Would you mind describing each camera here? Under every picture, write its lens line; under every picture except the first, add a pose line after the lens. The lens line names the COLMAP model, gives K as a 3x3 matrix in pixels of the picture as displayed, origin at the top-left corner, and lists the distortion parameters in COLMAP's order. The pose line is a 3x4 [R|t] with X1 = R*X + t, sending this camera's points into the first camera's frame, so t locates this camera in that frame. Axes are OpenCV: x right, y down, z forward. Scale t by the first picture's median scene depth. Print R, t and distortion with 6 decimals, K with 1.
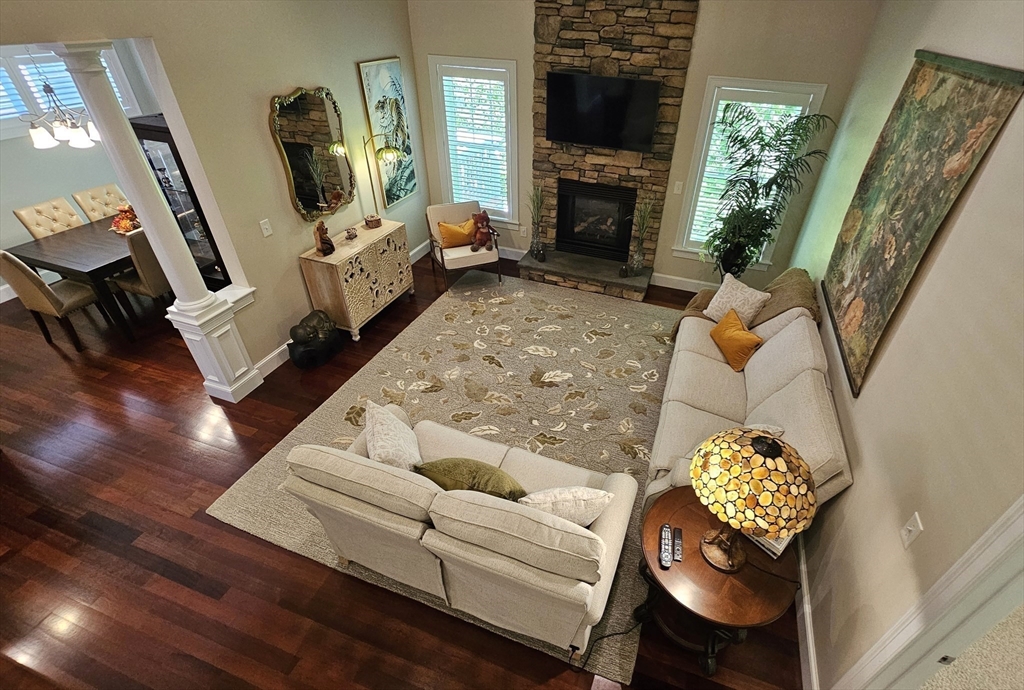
lens RADIAL K [[460.8, 0, 558.5], [0, 460.8, 343.0], [0, 0, 1]] dist [-0.000368, -0.000030]
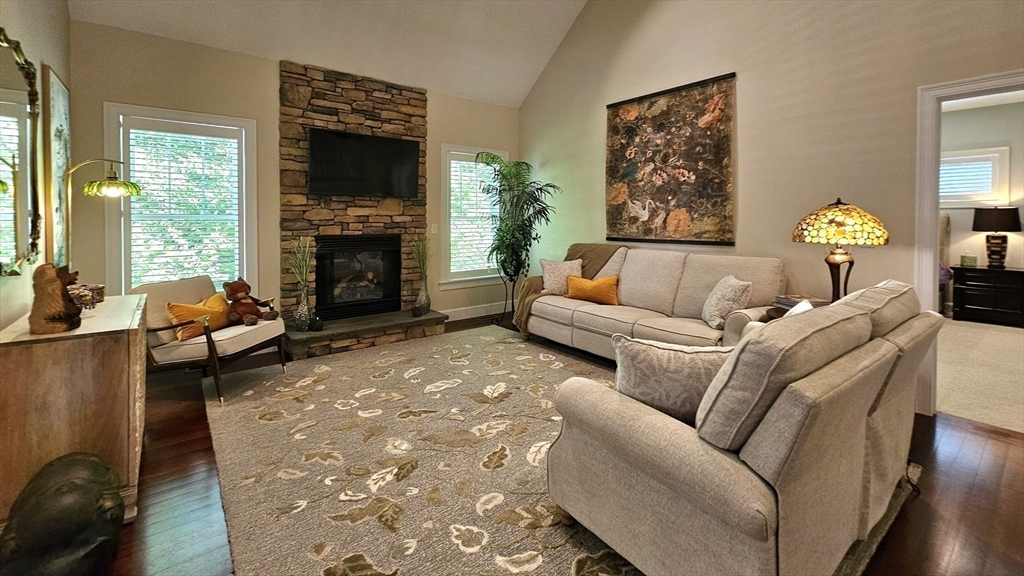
lens RADIAL K [[426.1, 0, 492.0], [0, 426.1, 234.7], [0, 0, 1]] dist [0.000513, 0.000039]
pose [[0.567908, -0.045246, 0.821848, -0.524286], [0.487547, 0.822965, -0.291594, 0.053059], [-0.663158, 0.566287, 0.489428, 0.393531]]
